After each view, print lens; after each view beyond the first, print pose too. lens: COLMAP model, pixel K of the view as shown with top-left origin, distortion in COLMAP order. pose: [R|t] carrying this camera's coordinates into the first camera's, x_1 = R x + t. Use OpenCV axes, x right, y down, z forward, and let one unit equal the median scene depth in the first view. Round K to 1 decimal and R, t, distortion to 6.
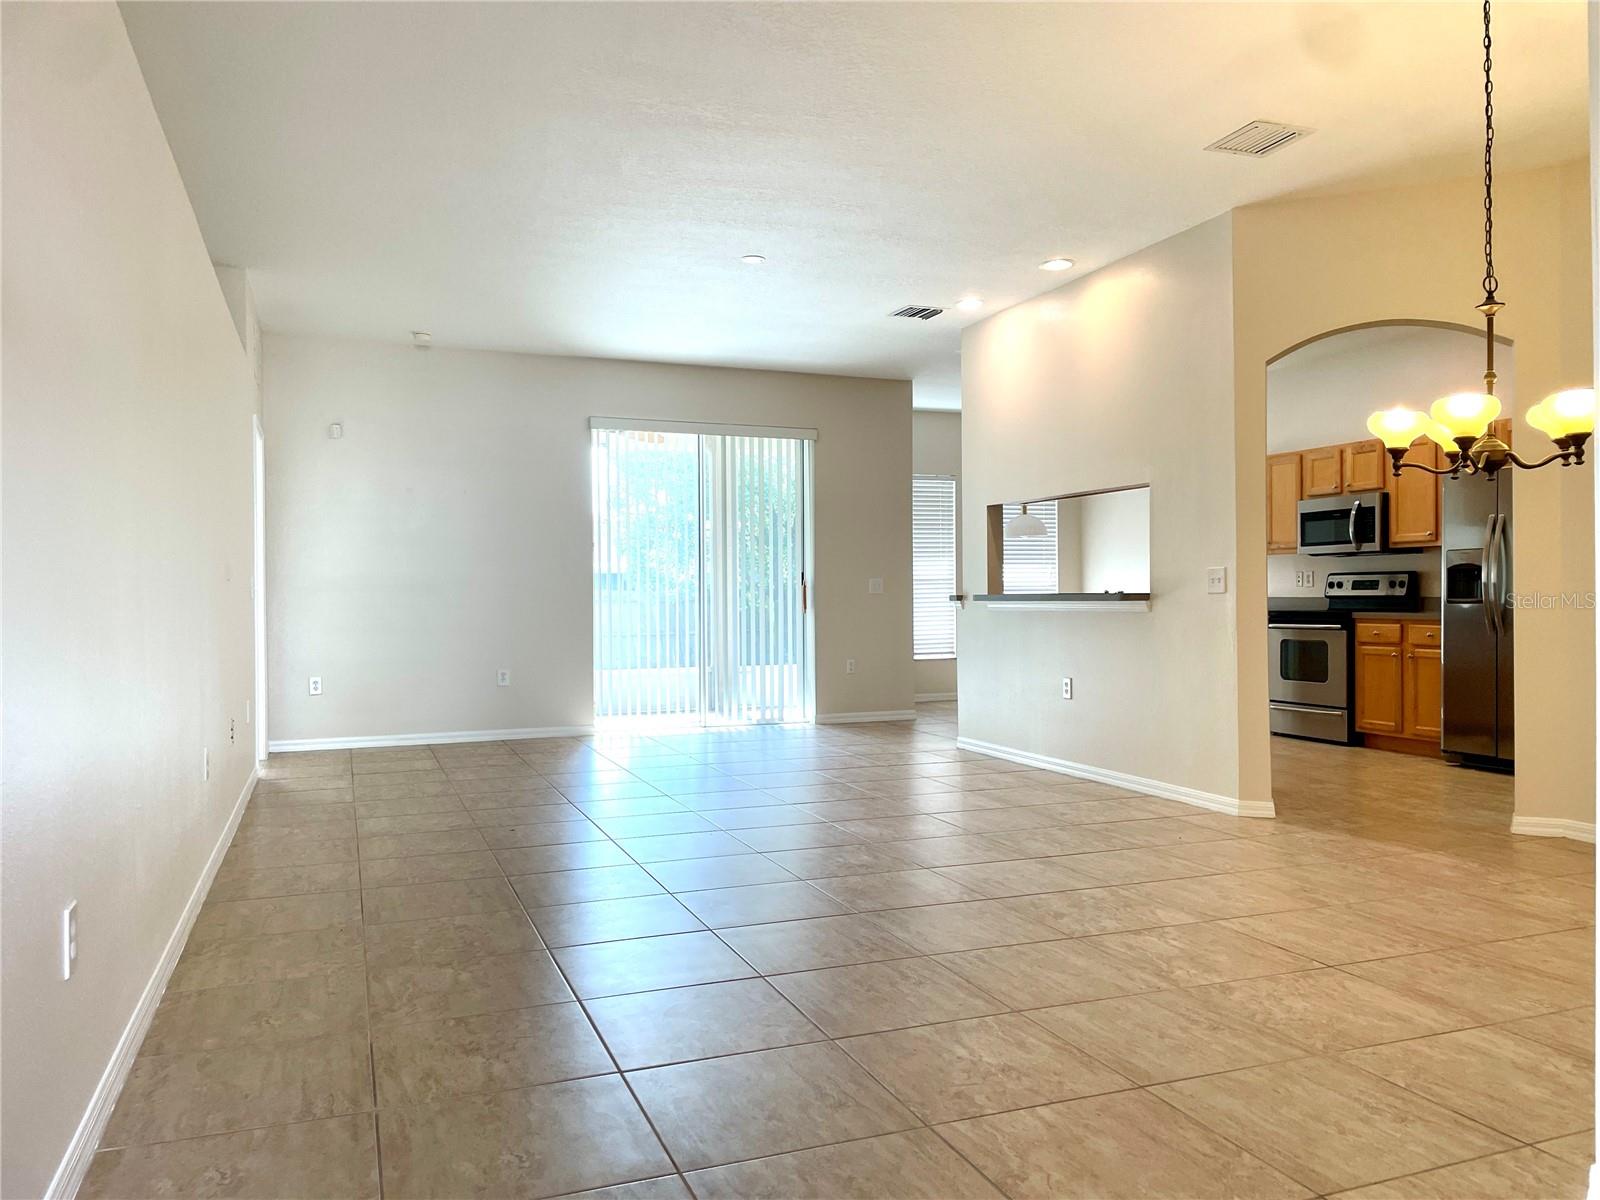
lens RADIAL K [[1200.7, 0, 812.8], [0, 1200.7, 591.8], [0, 0, 1]] dist [0.034966, -0.020011]
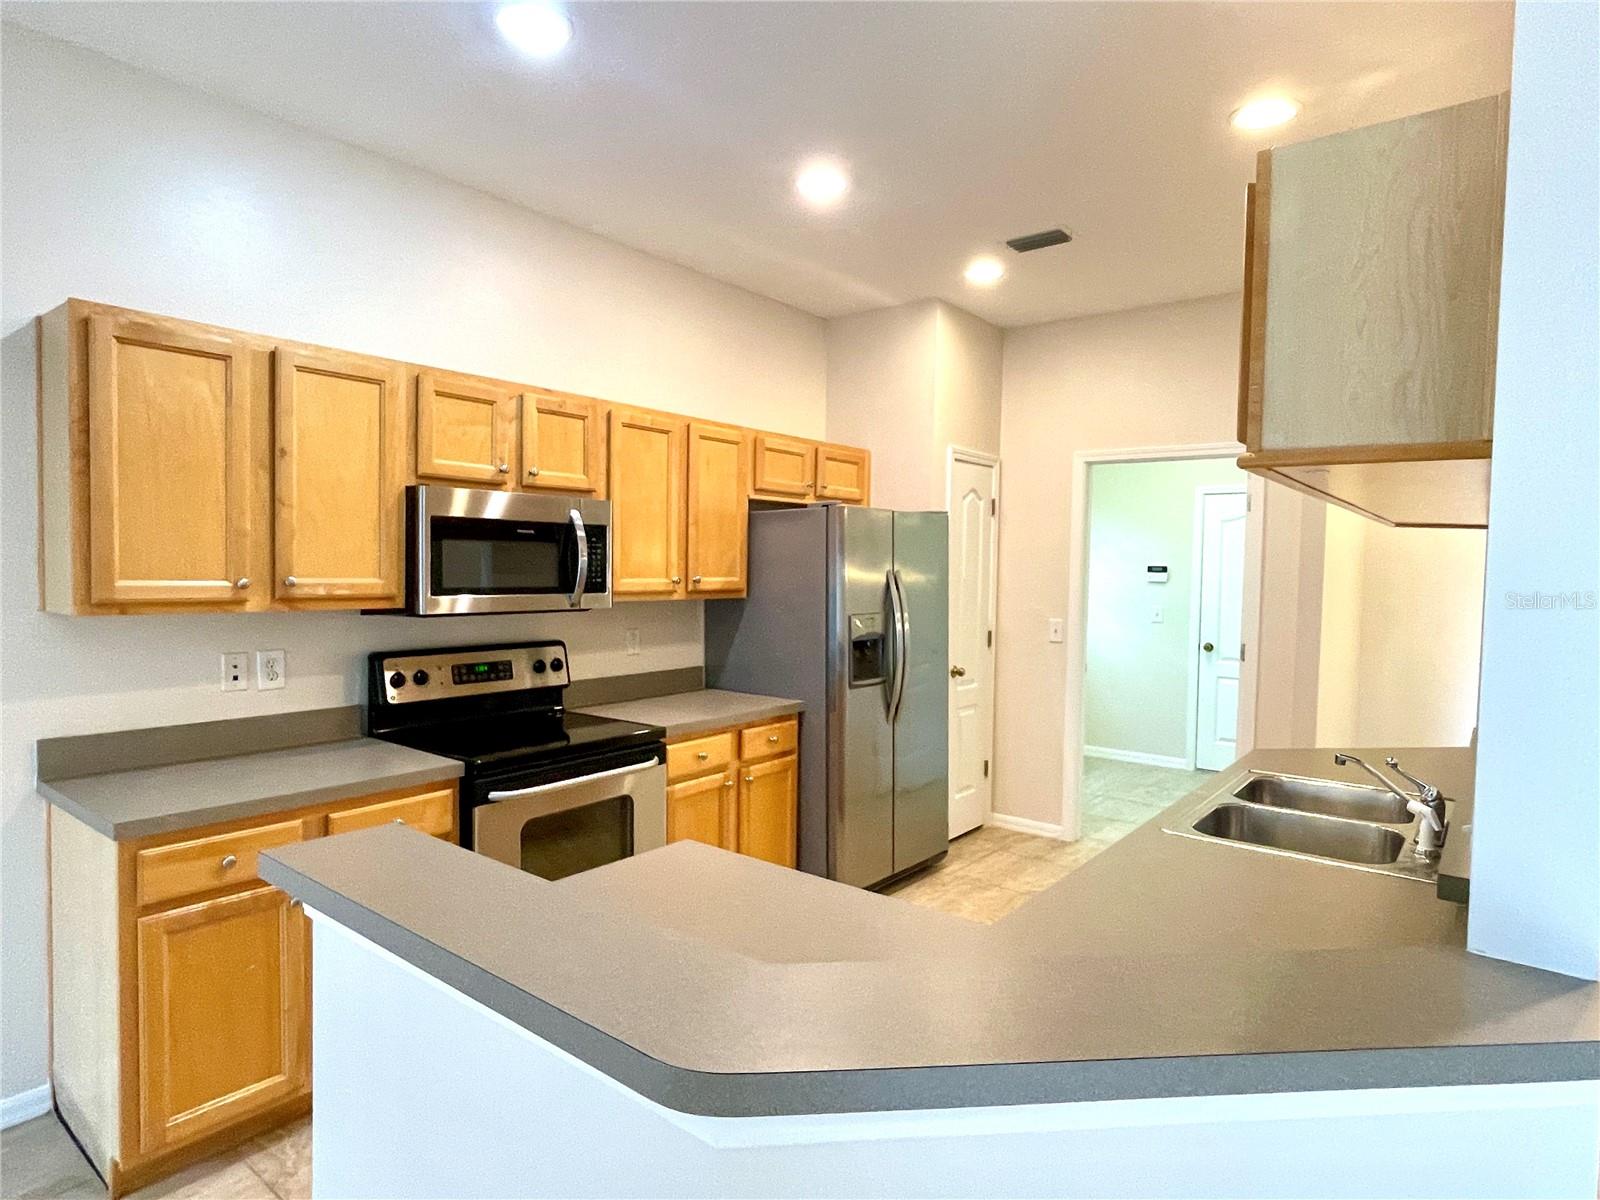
lens RADIAL K [[929.2, 0, 808.2], [0, 929.2, 605.7], [0, 0, 1]] dist [-0.014064, 0.003457]
pose [[-0.518291, -0.034802, 0.854496, 0.093925], [-0.012831, 0.999376, 0.032920, -0.078503], [-0.855108, 0.006098, -0.518414, 1.771479]]
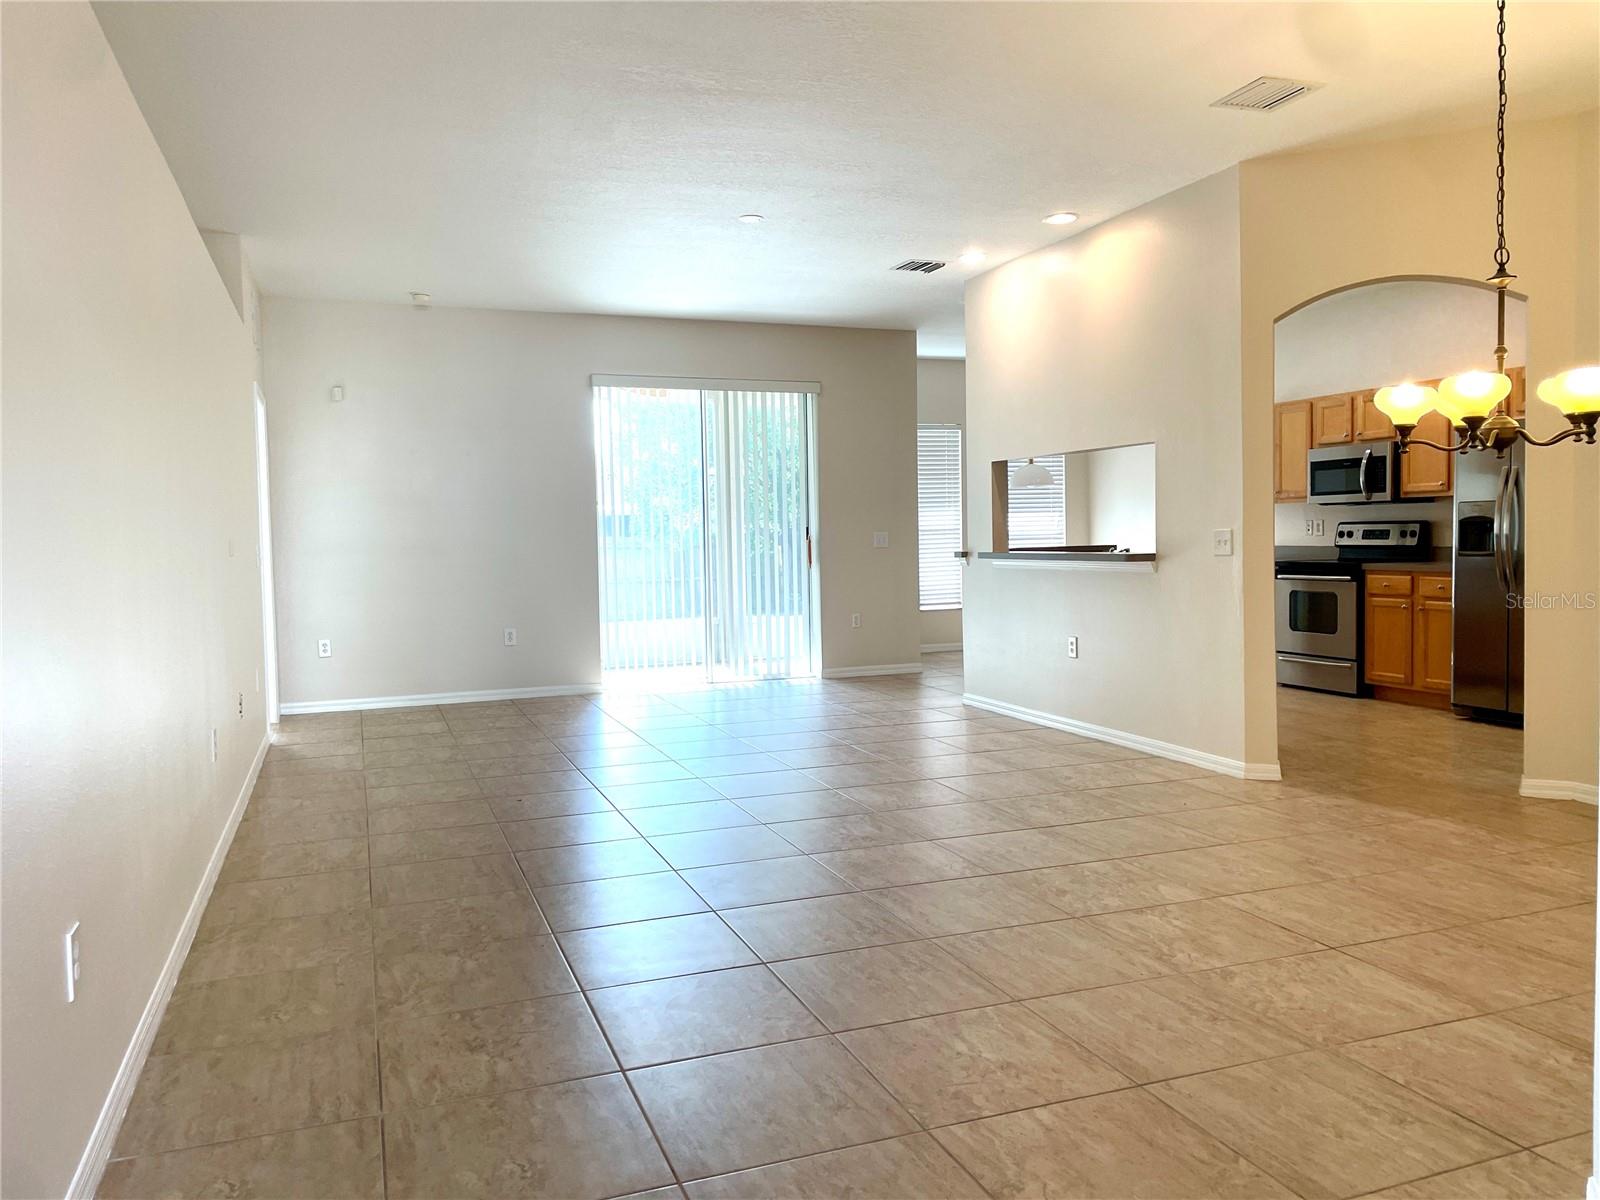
lens RADIAL K [[1200.7, 0, 804.6], [0, 1200.7, 574.9], [0, 0, 1]] dist [0.034966, -0.020011]
pose [[0.999807, -0.012027, -0.015514, 0.007556], [0.012655, 0.999077, 0.041043, -0.031293], [0.015006, -0.041231, 0.999037, 0.005173]]
